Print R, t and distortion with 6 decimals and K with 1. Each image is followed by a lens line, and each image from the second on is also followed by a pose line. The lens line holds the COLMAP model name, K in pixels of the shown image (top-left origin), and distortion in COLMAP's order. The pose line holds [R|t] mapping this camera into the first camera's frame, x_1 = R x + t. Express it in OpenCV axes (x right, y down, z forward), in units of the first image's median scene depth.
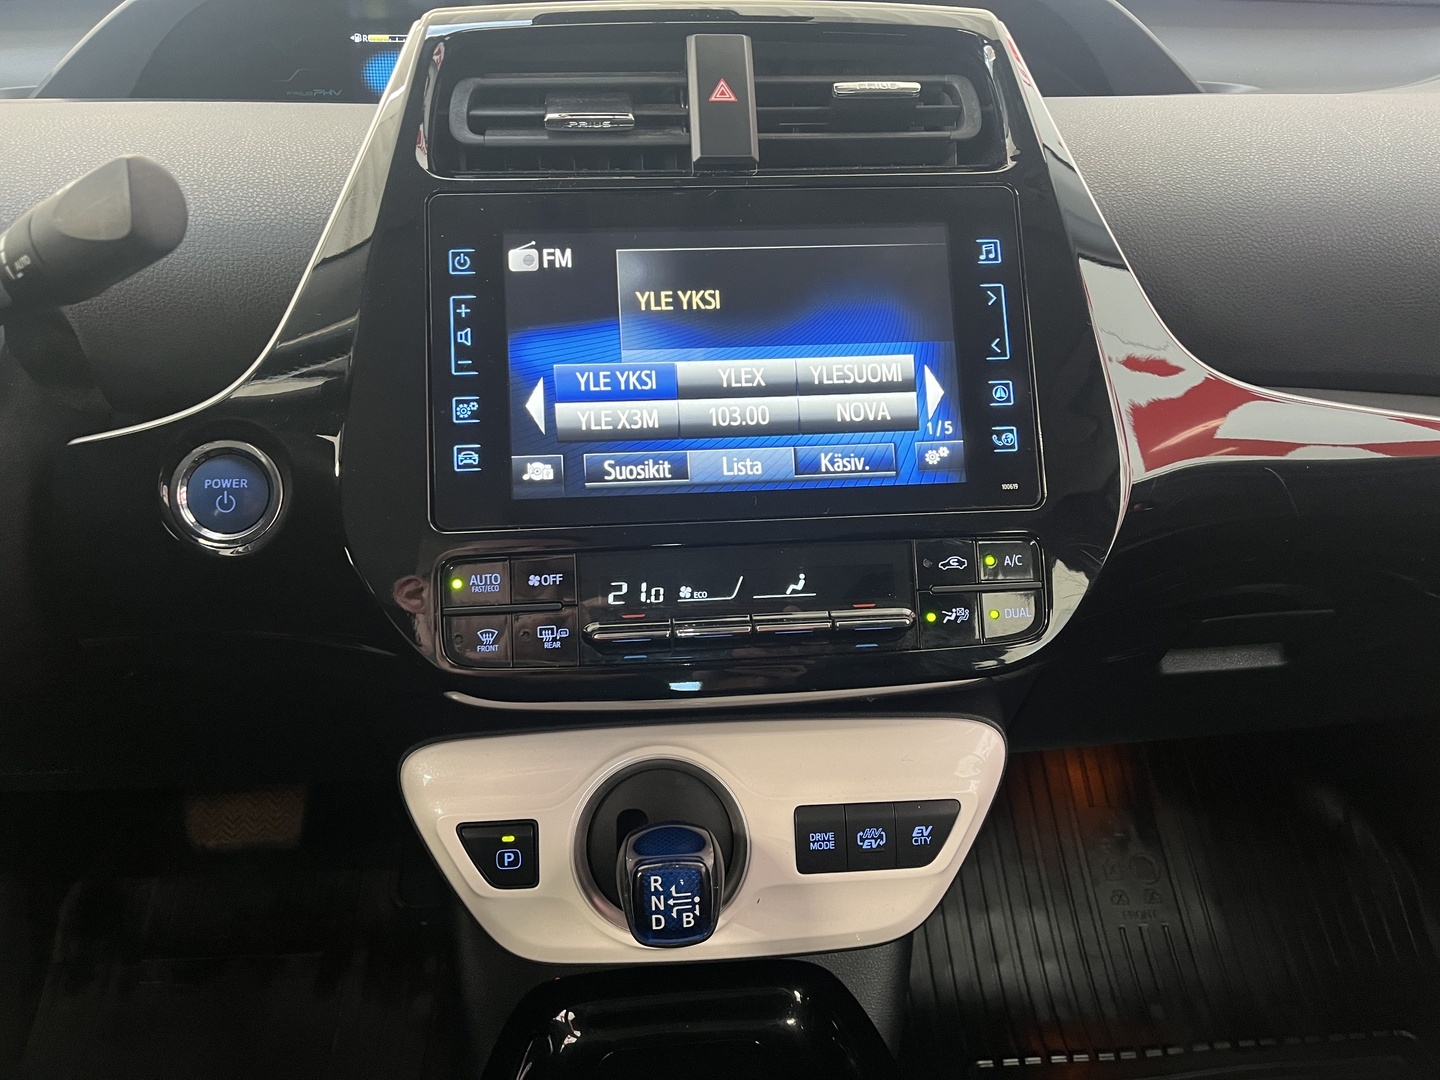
lens RADIAL K [[1119.6, 0, 720.6], [0, 1119.6, 533.1], [0, 0, 1]] dist [0.061645, -0.097590]
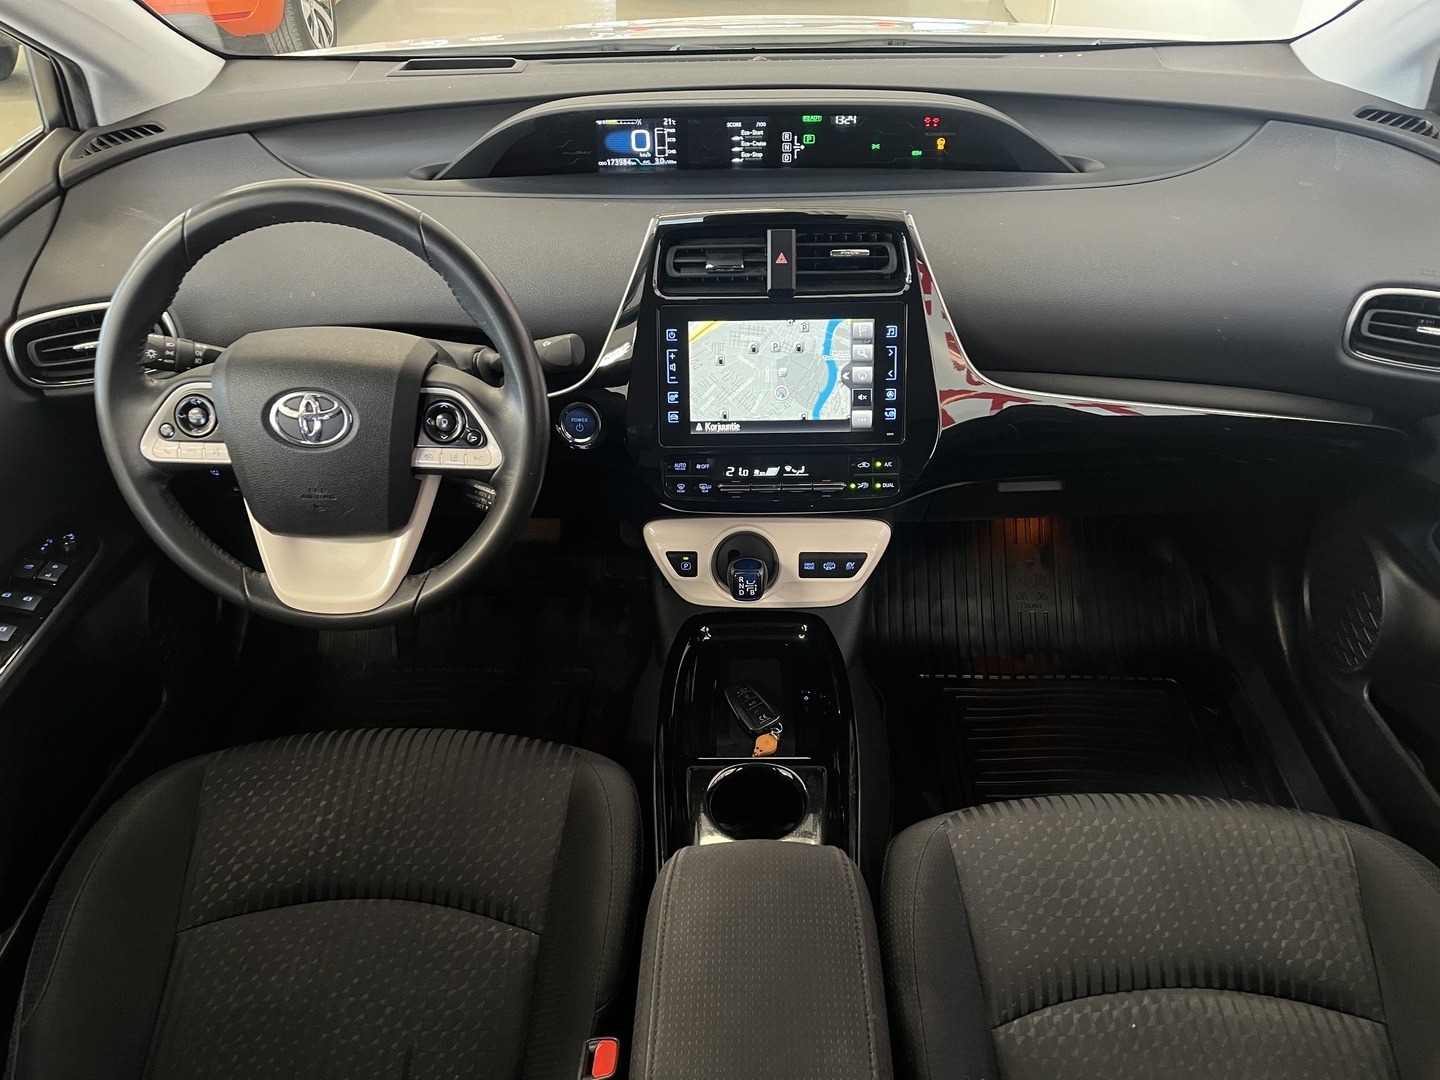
lens RADIAL K [[1119.6, 0, 731.1], [0, 1119.6, 552.3], [0, 0, 1]] dist [0.061645, -0.097590]
pose [[0.994183, 0.056377, -0.091774, 0.146028], [-0.027440, 0.956529, 0.290342, -0.482192], [0.104153, -0.286135, 0.952512, -1.405054]]
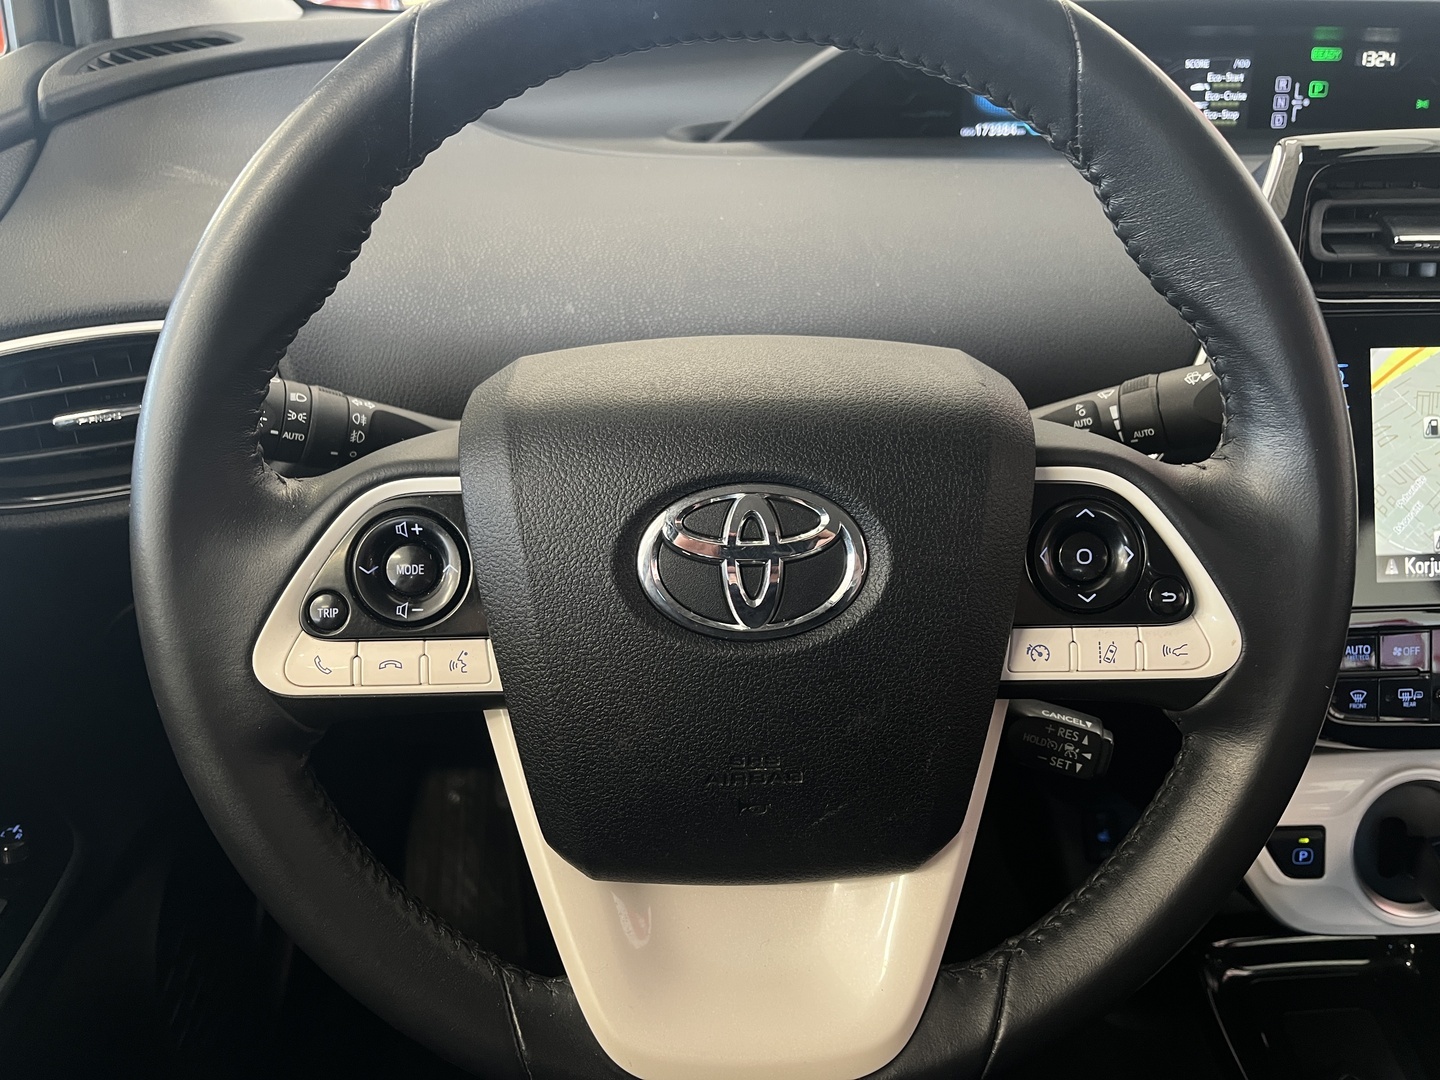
lens RADIAL K [[1119.6, 0, 711.5], [0, 1119.6, 536.0], [0, 0, 1]] dist [0.061645, -0.097590]
pose [[0.998087, 0.025382, -0.056376, -0.774020], [-0.016886, 0.989089, 0.146349, -0.227376], [0.059476, -0.145117, 0.987625, -0.210446]]
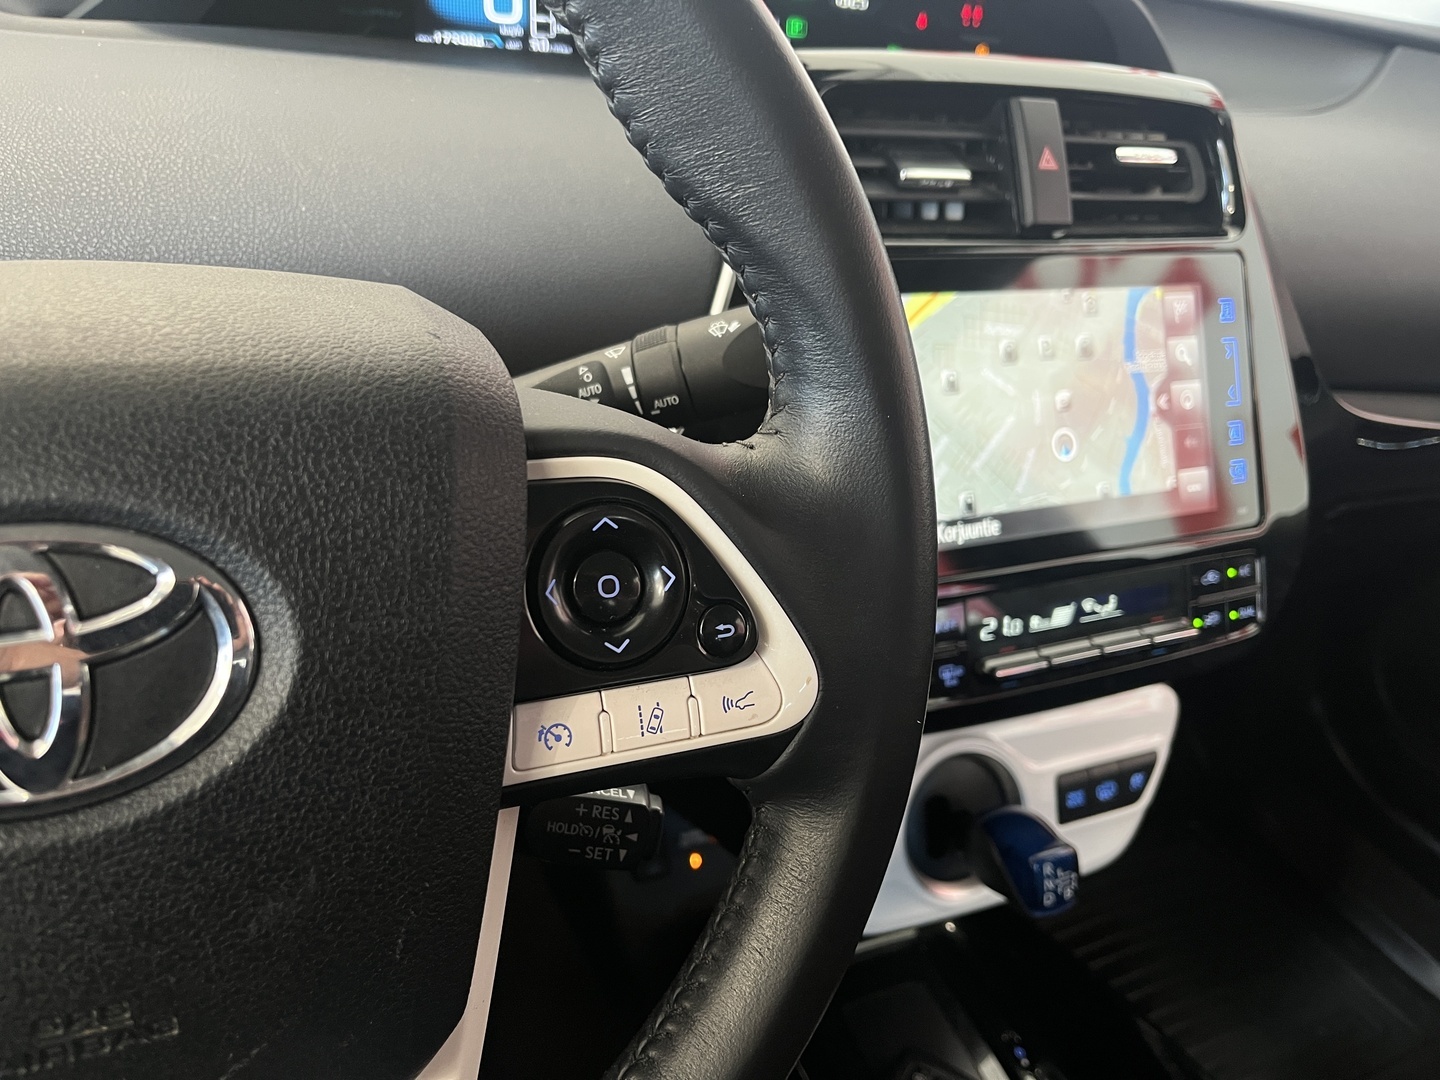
lens RADIAL K [[1119.6, 0, 719.6], [0, 1119.6, 538.6], [0, 0, 1]] dist [0.061645, -0.097590]
pose [[0.931148, -0.064256, 0.358936, -0.701627], [0.002367, 0.985396, 0.170263, -0.216503], [-0.364634, -0.157690, 0.917701, 0.064808]]
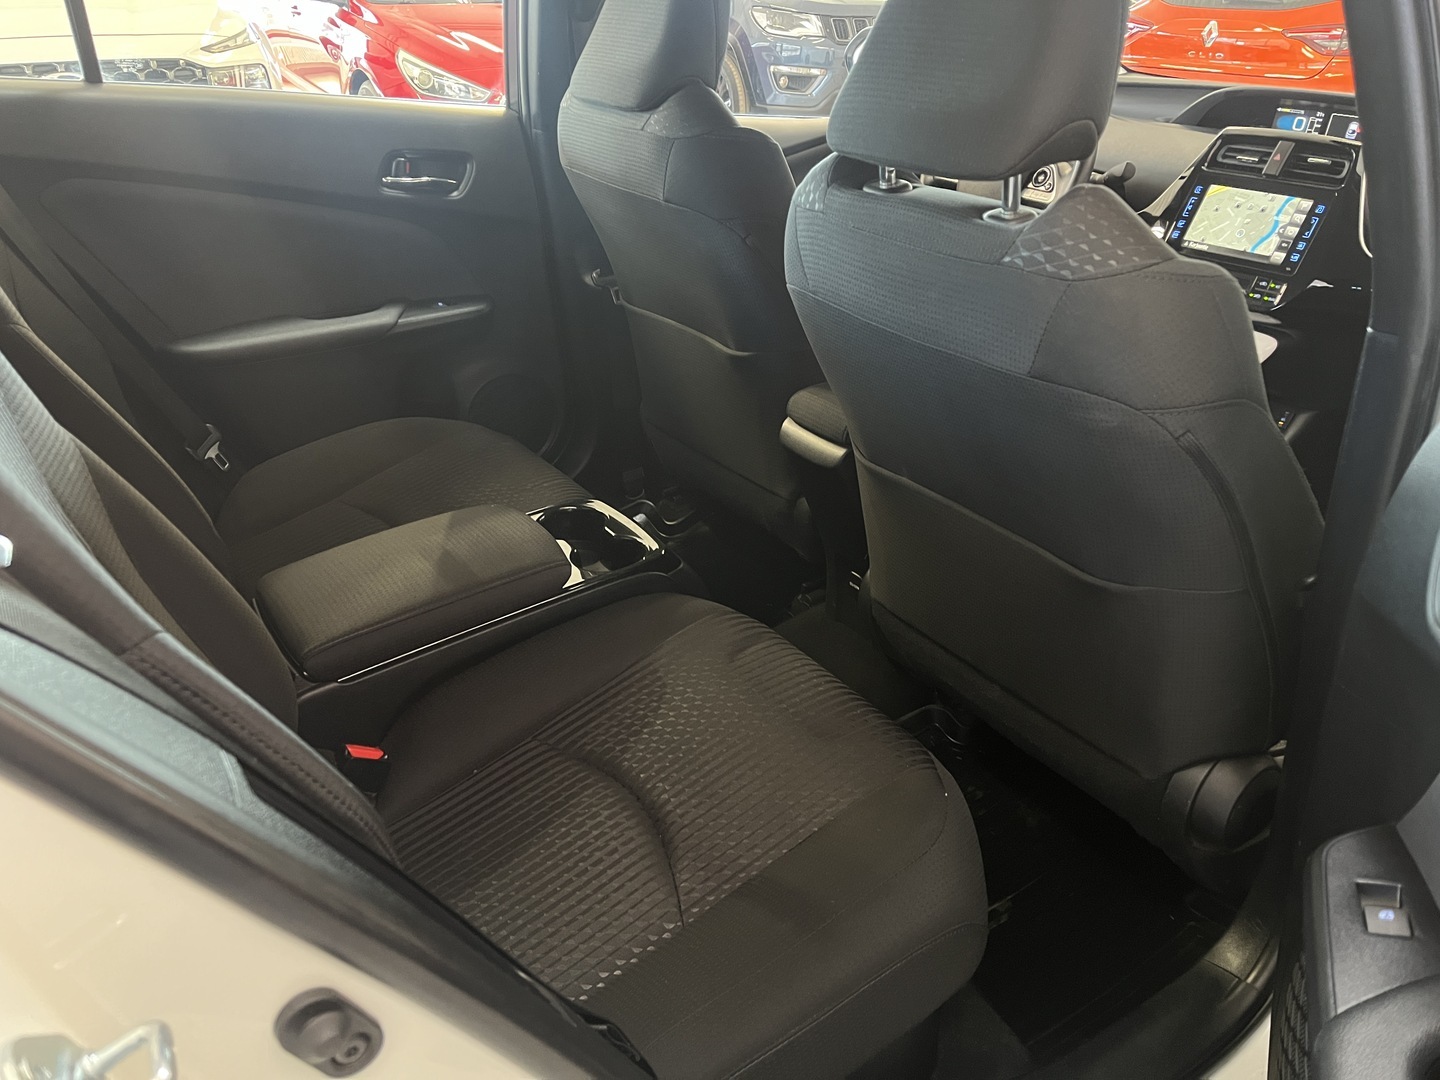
lens RADIAL K [[1119.6, 0, 695.7], [0, 1119.6, 561.7], [0, 0, 1]] dist [0.061645, -0.097590]
pose [[0.462686, 0.415117, -0.783326, 2.705789], [-0.313864, 0.903068, 0.293184, 0.357970], [0.829102, 0.110206, 0.548127, -2.649321]]
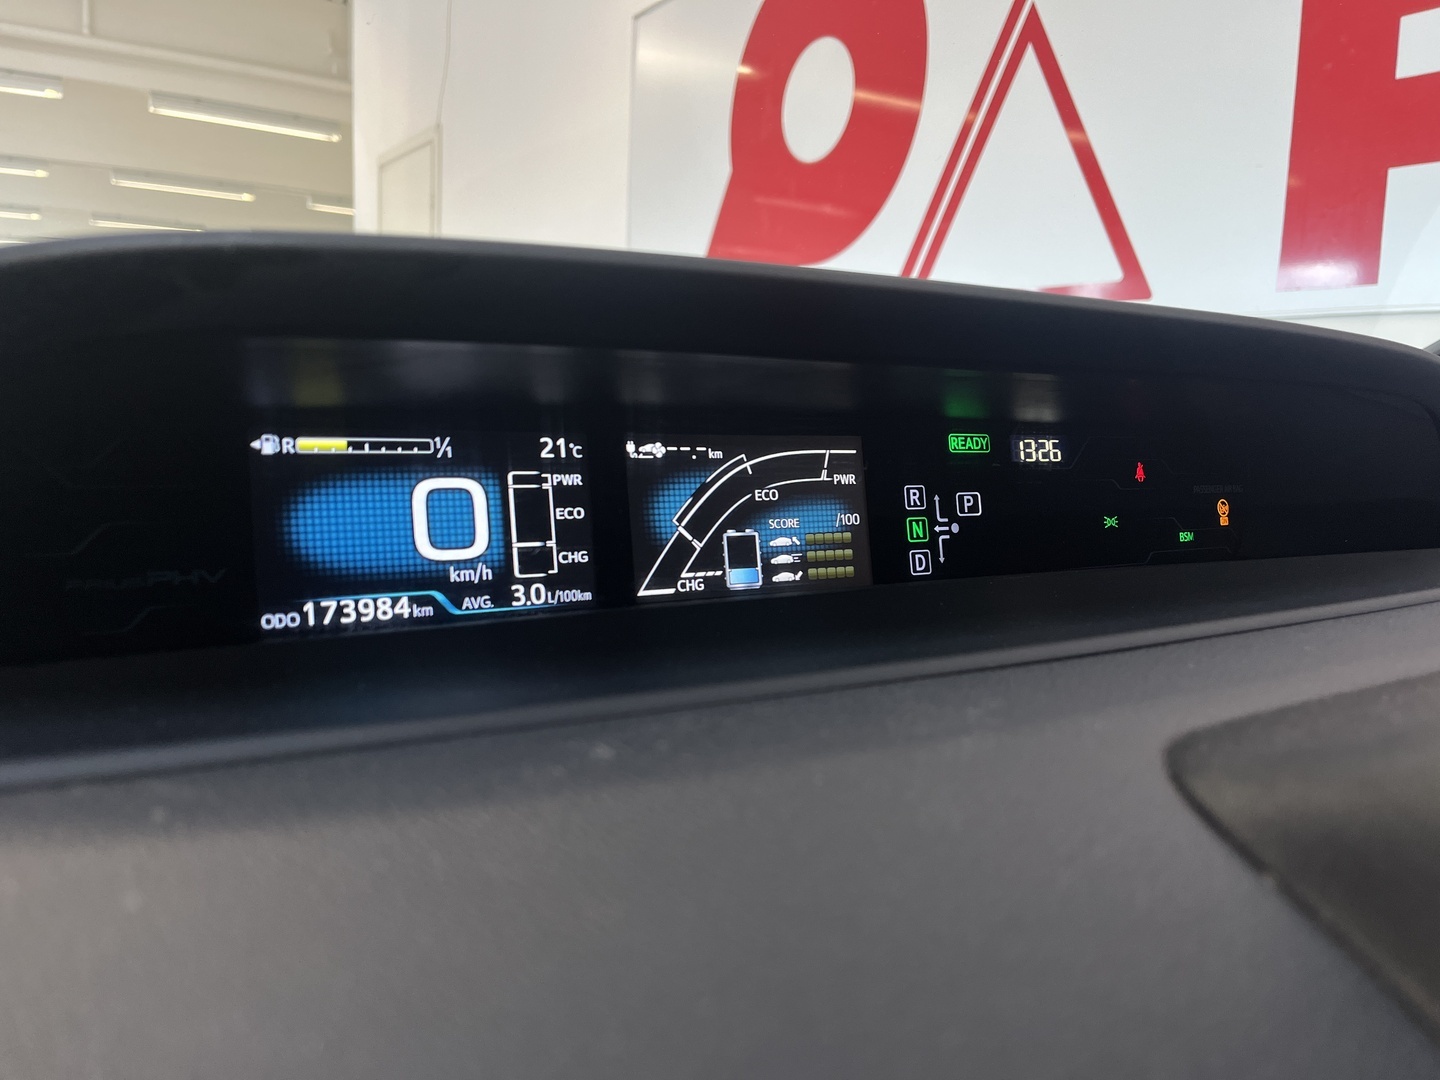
lens RADIAL K [[1119.6, 0, 731.5], [0, 1119.6, 551.2], [0, 0, 1]] dist [0.061645, -0.097590]
pose [[0.894141, -0.027498, 0.446941, -0.554668], [0.119025, 0.976802, -0.178021, -0.482601], [-0.431677, 0.212373, 0.876671, 0.909467]]
